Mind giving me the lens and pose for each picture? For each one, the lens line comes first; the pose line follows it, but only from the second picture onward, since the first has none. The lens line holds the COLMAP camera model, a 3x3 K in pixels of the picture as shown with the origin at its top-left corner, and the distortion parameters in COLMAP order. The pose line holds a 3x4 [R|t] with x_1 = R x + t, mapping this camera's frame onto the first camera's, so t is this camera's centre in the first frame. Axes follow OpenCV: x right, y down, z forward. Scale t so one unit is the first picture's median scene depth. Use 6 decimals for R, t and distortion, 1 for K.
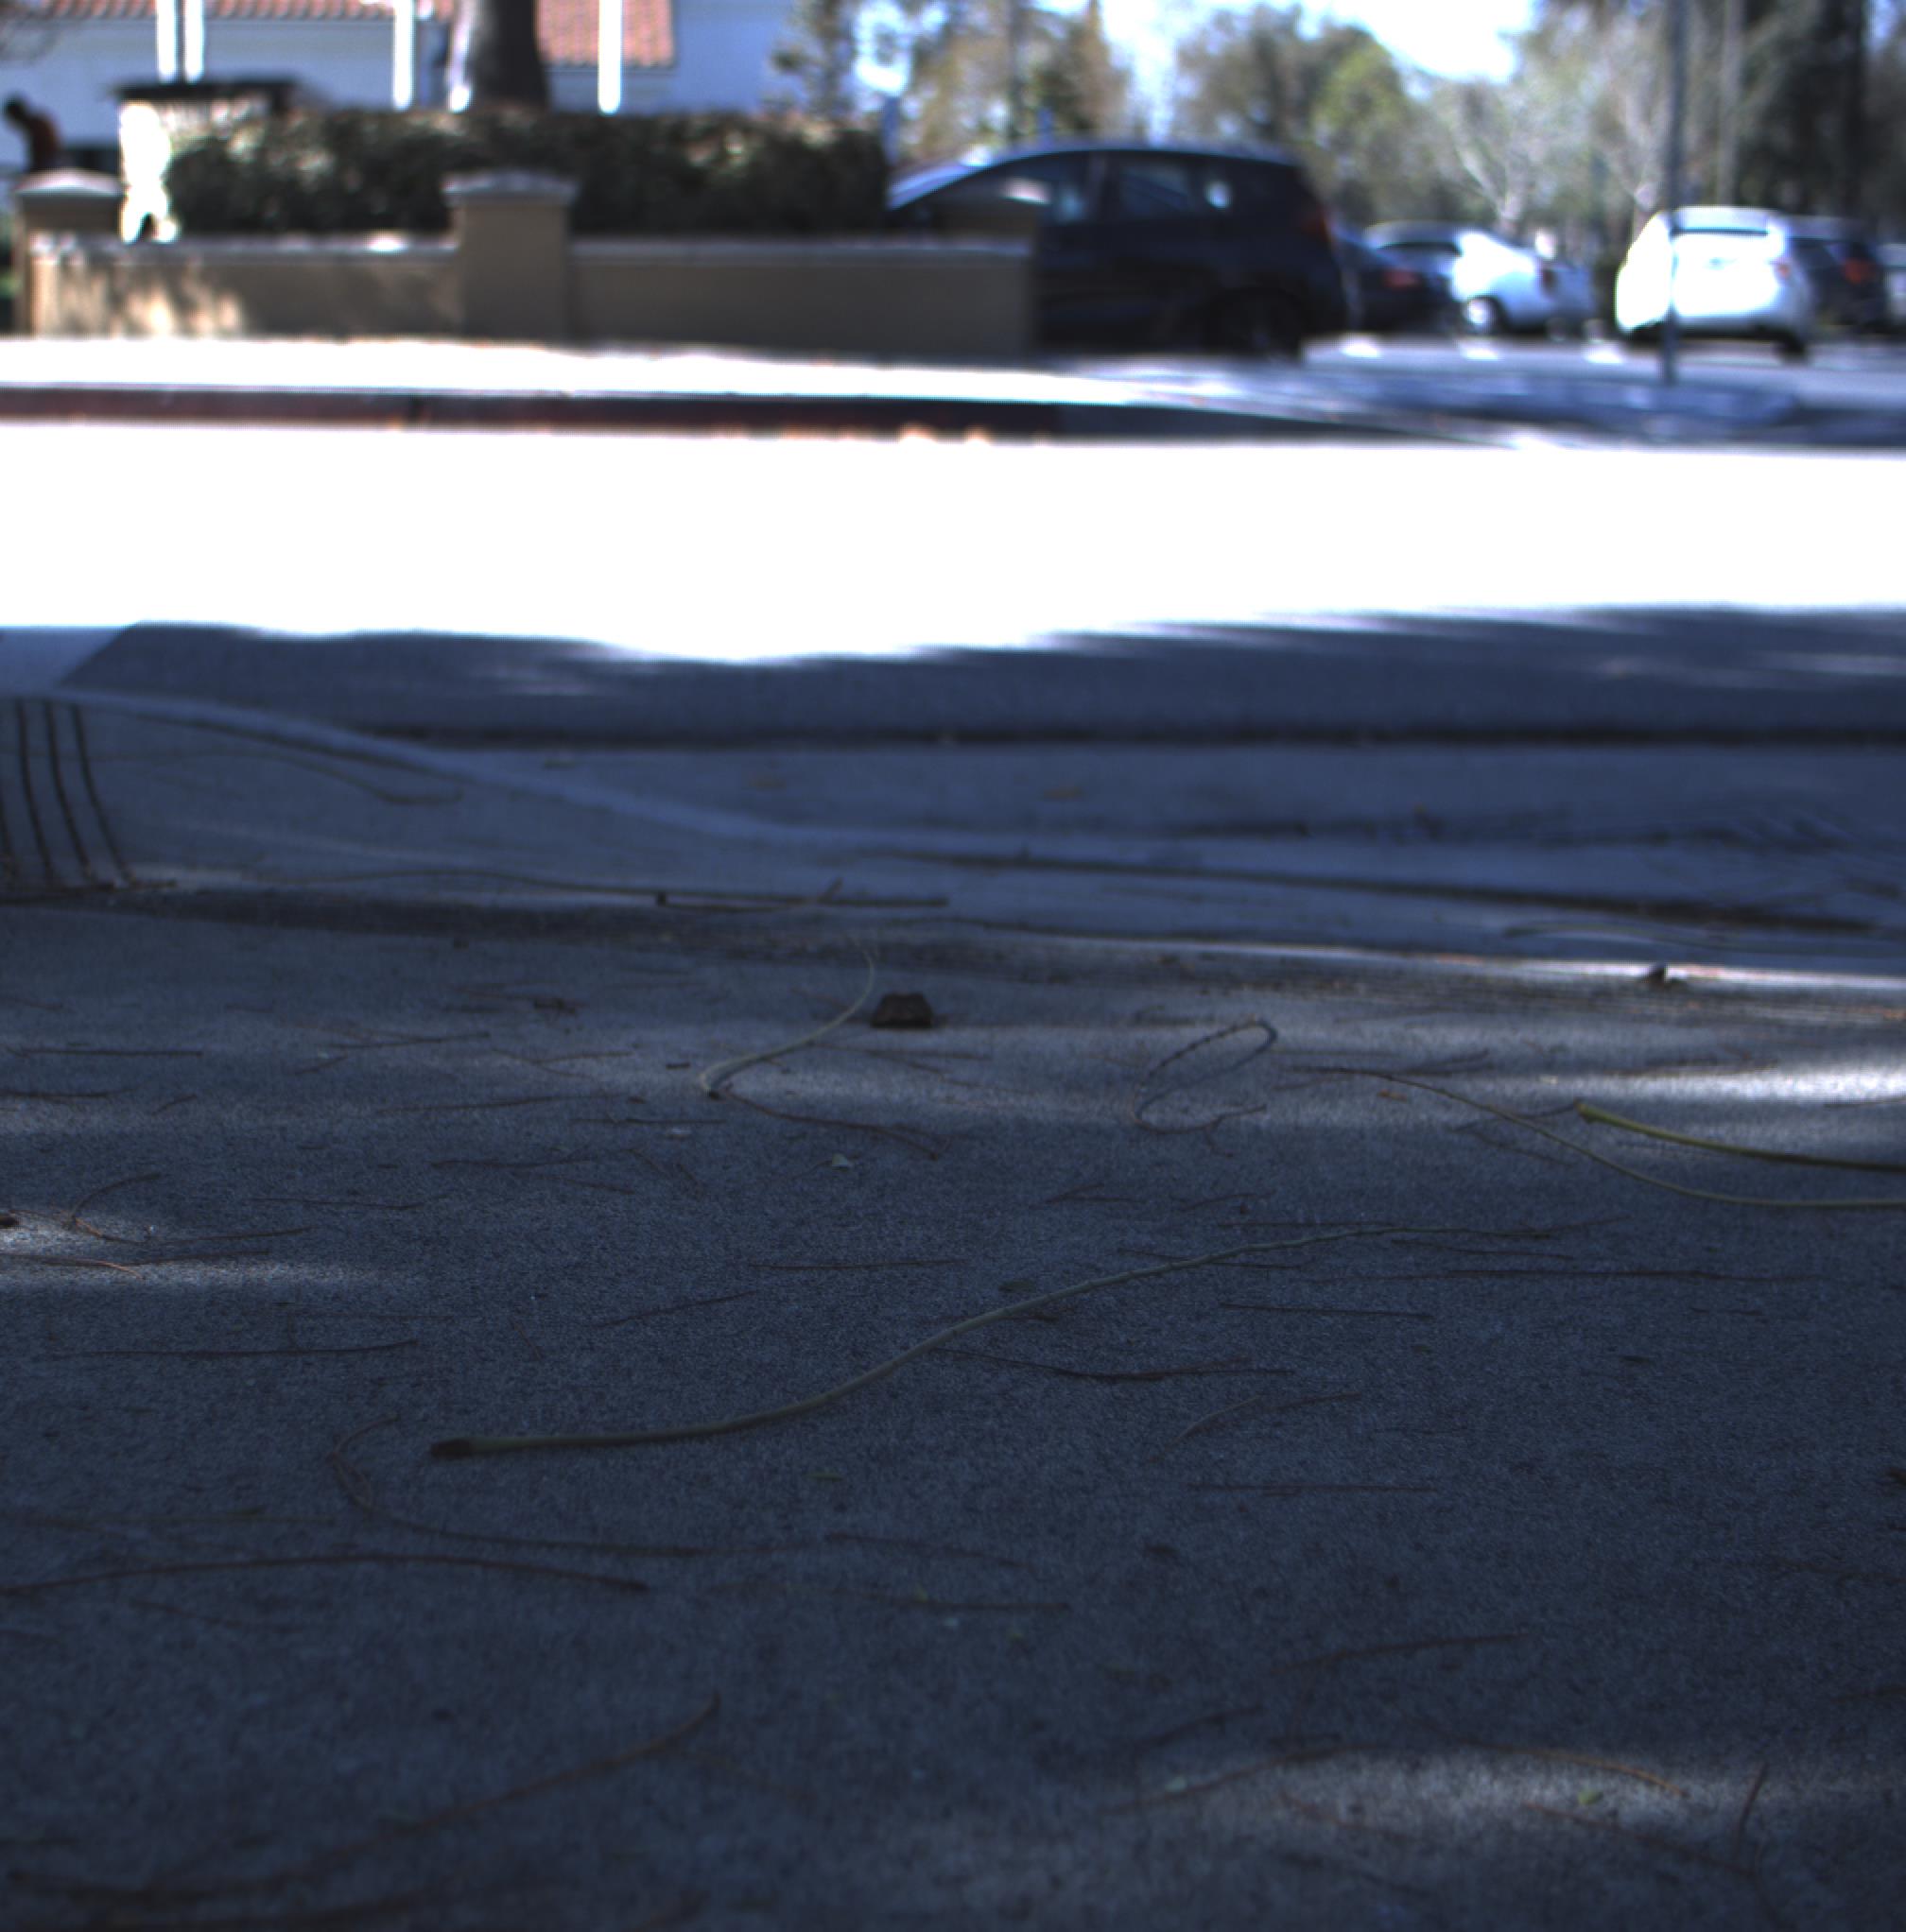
lens RADIAL K [[4218.2, 0, 774.4], [0, 4218.2, 965.4], [0, 0, 1]] dist [-0.140883, 0.559538]
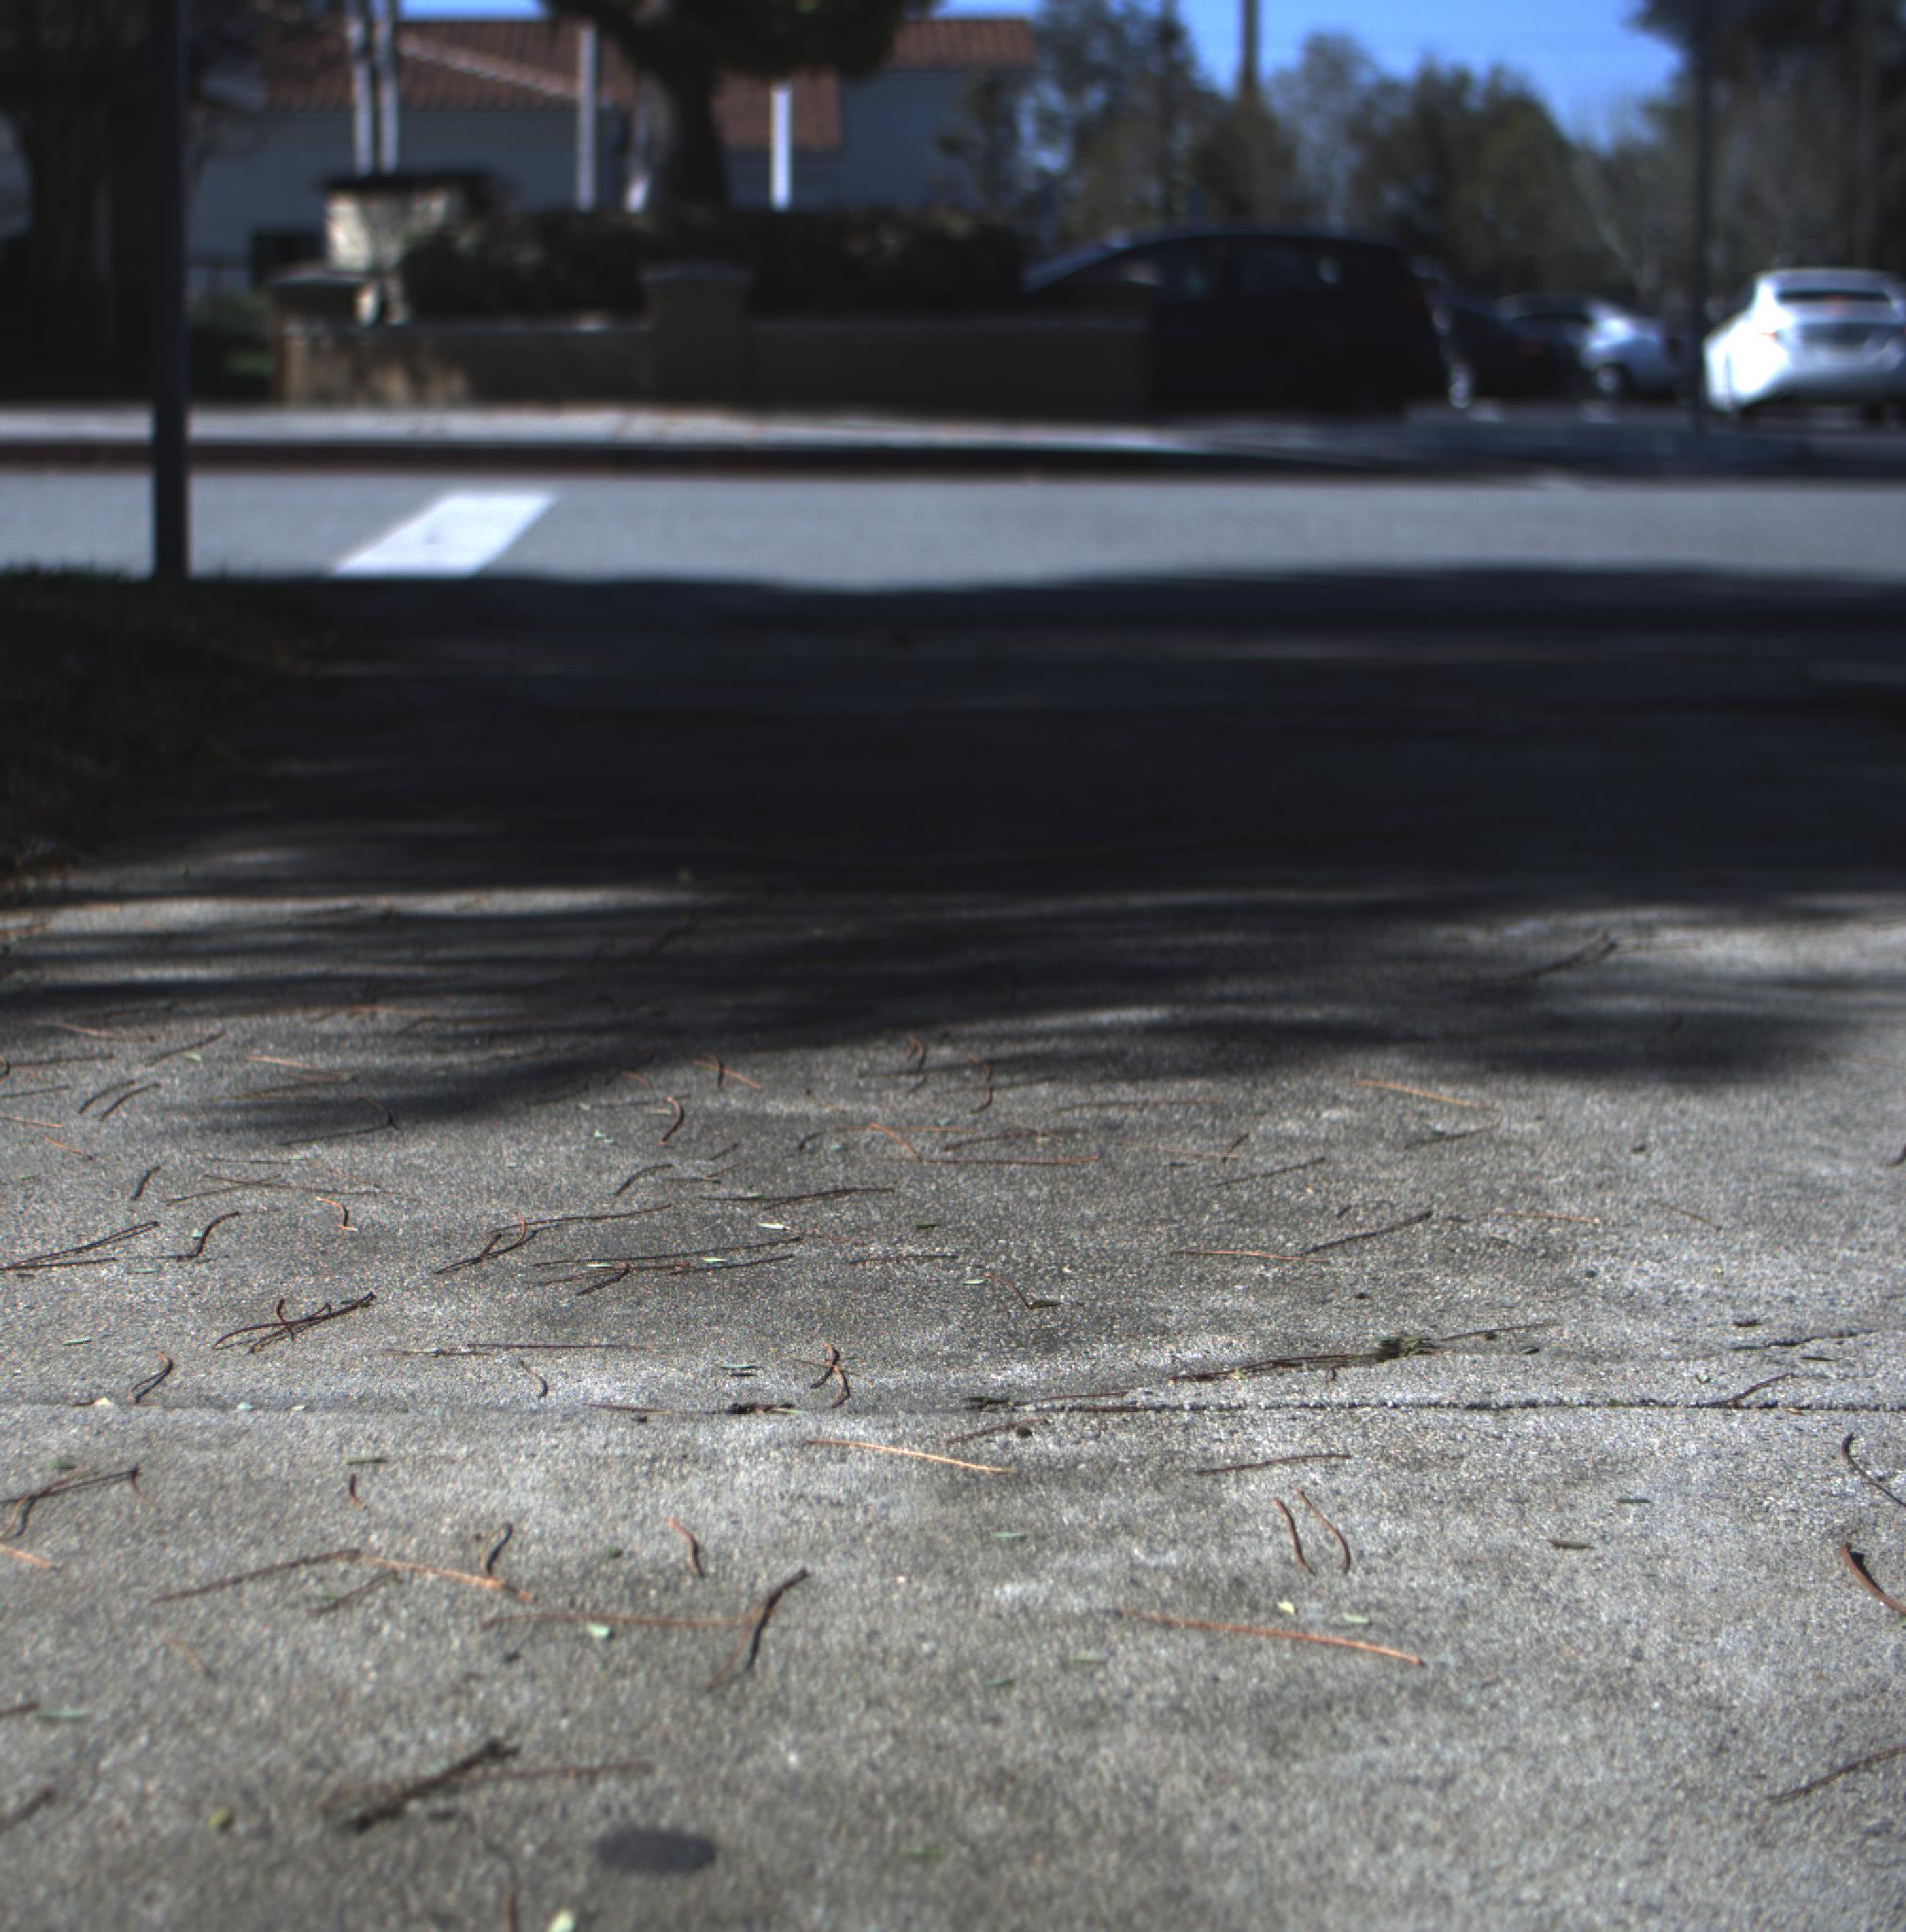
lens RADIAL K [[4218.2, 0, 774.4], [0, 4218.2, 965.4], [0, 0, 1]] dist [-0.140883, 0.559538]
pose [[0.999147, -0.002725, -0.041193, 0.003549], [0.002006, 0.999845, -0.017498, 0.014710], [0.041234, 0.017401, 0.998998, -0.089014]]
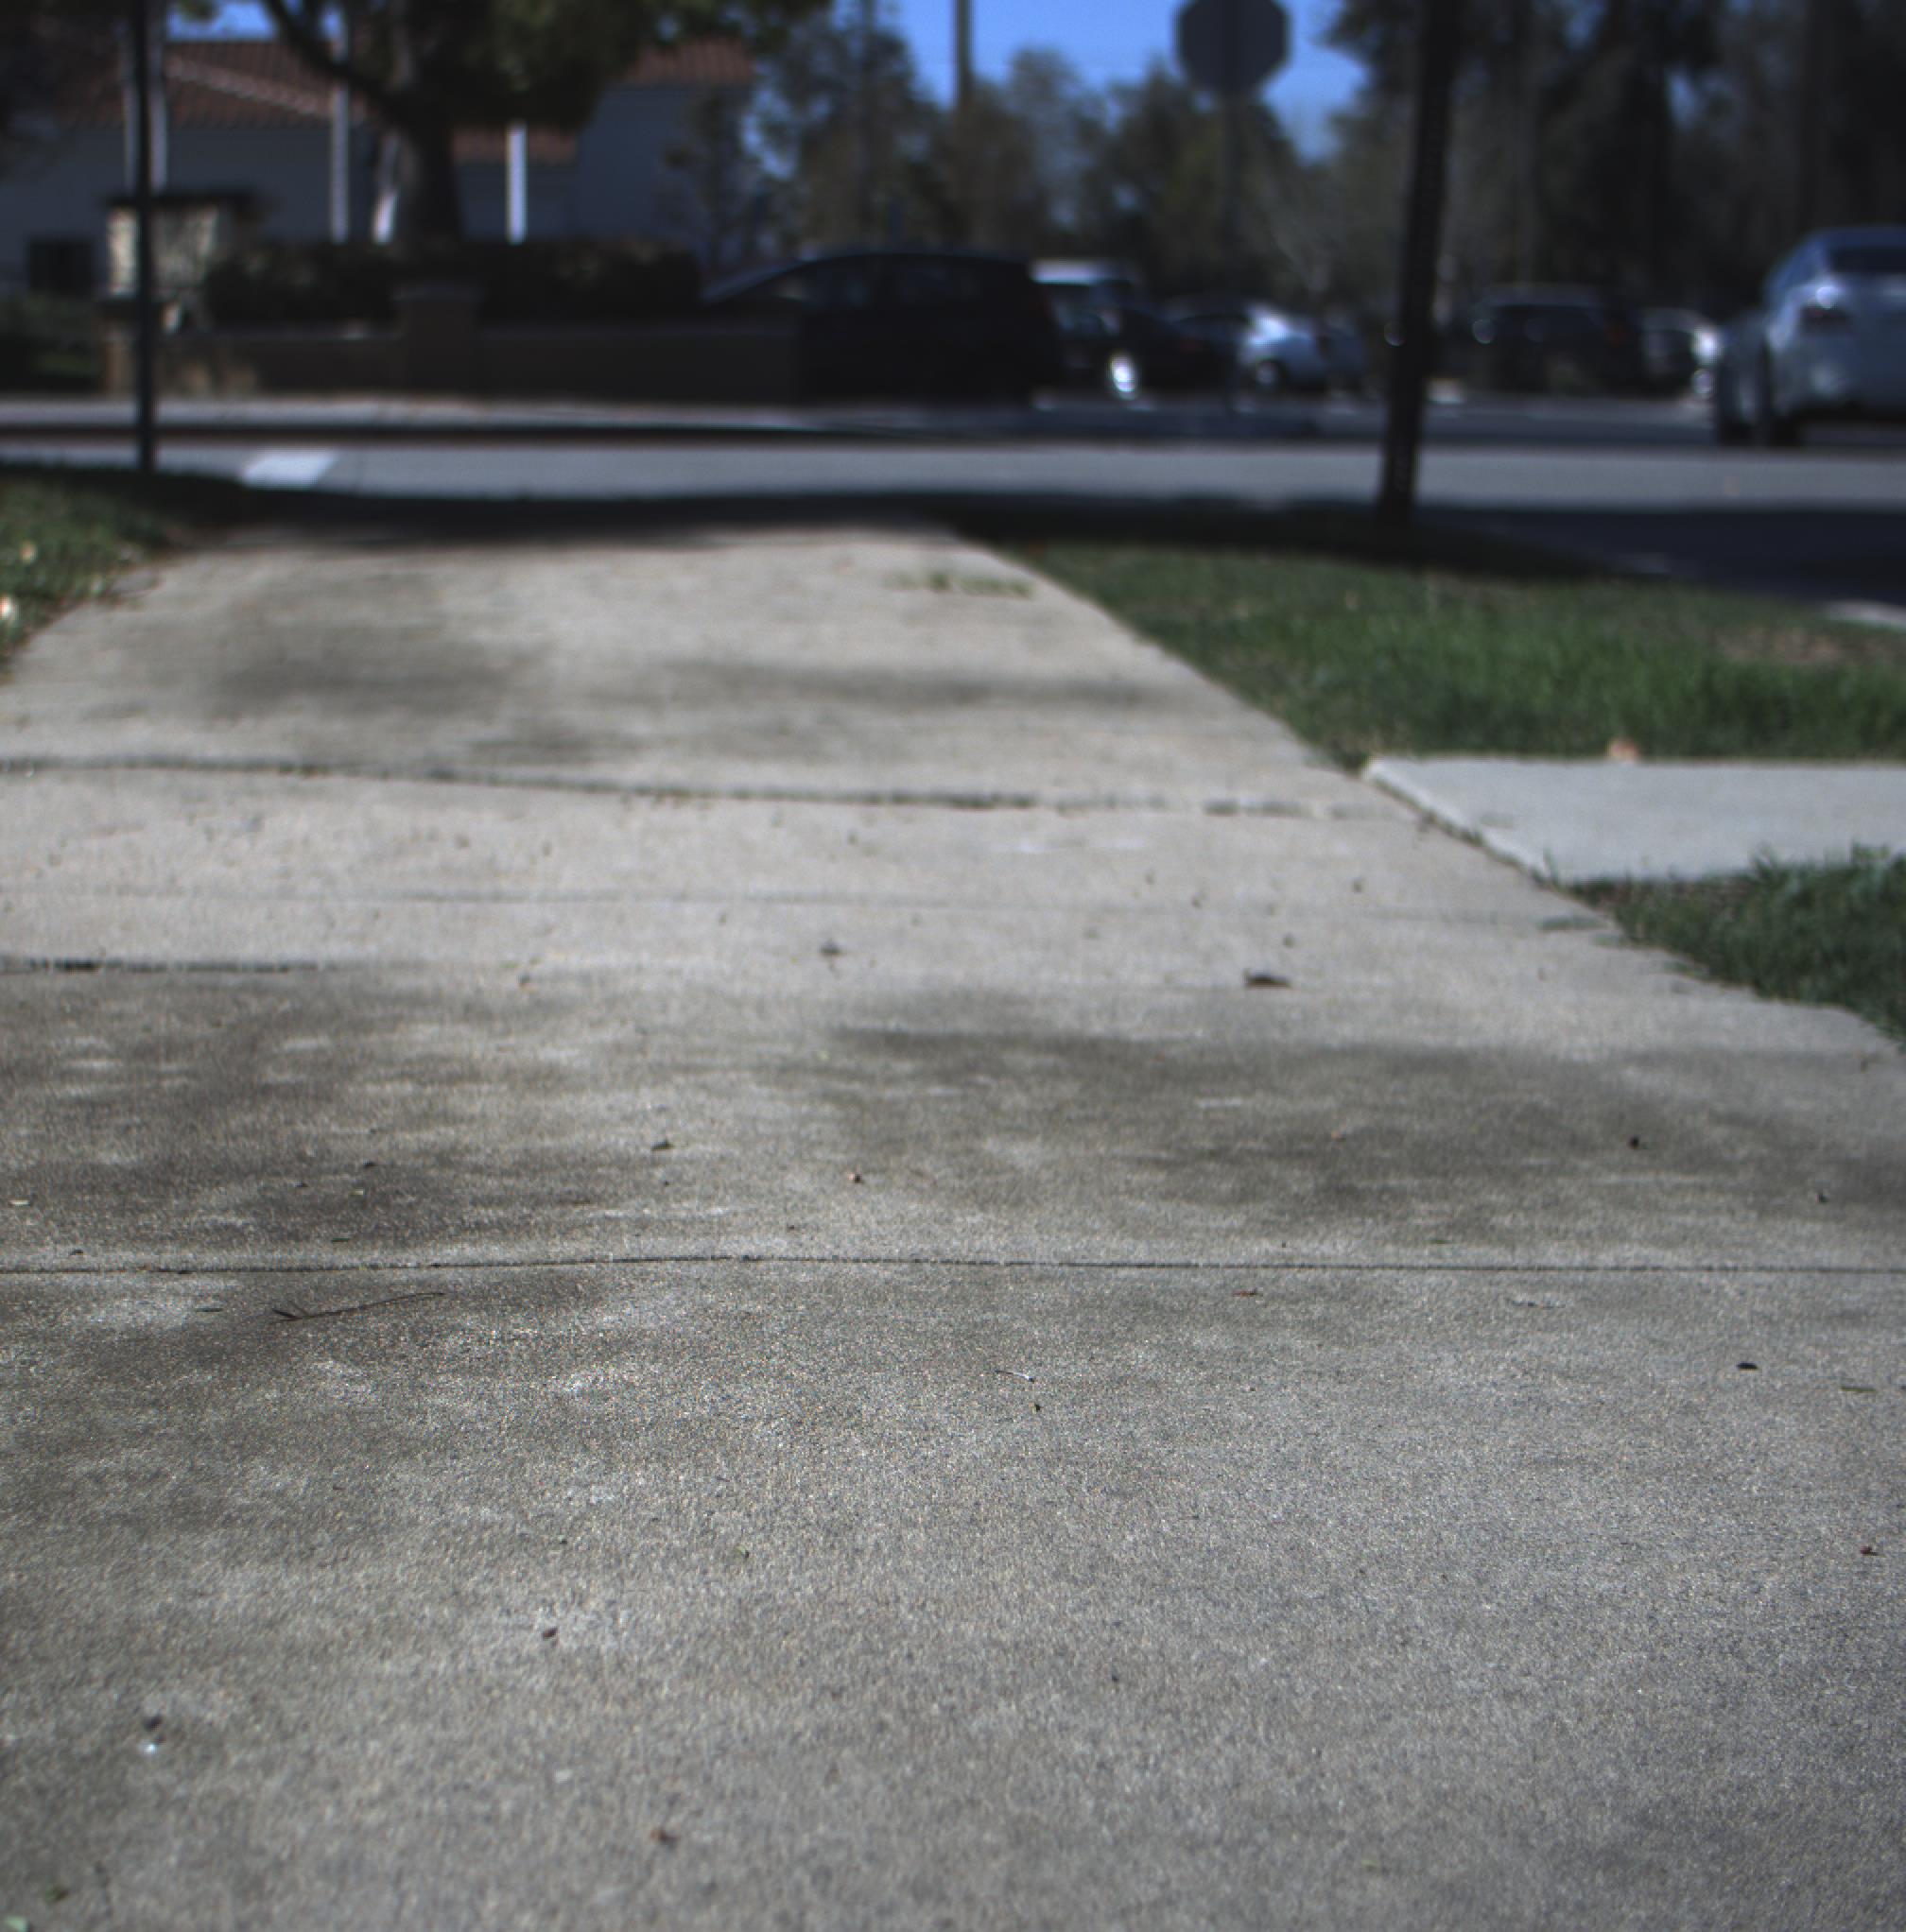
lens RADIAL K [[4218.2, 0, 774.4], [0, 4218.2, 965.4], [0, 0, 1]] dist [-0.140883, 0.559538]
pose [[0.999787, -0.011246, 0.017328, 0.014971], [0.011527, 0.999803, -0.016181, 0.041533], [-0.017143, 0.016377, 0.999719, -0.258472]]
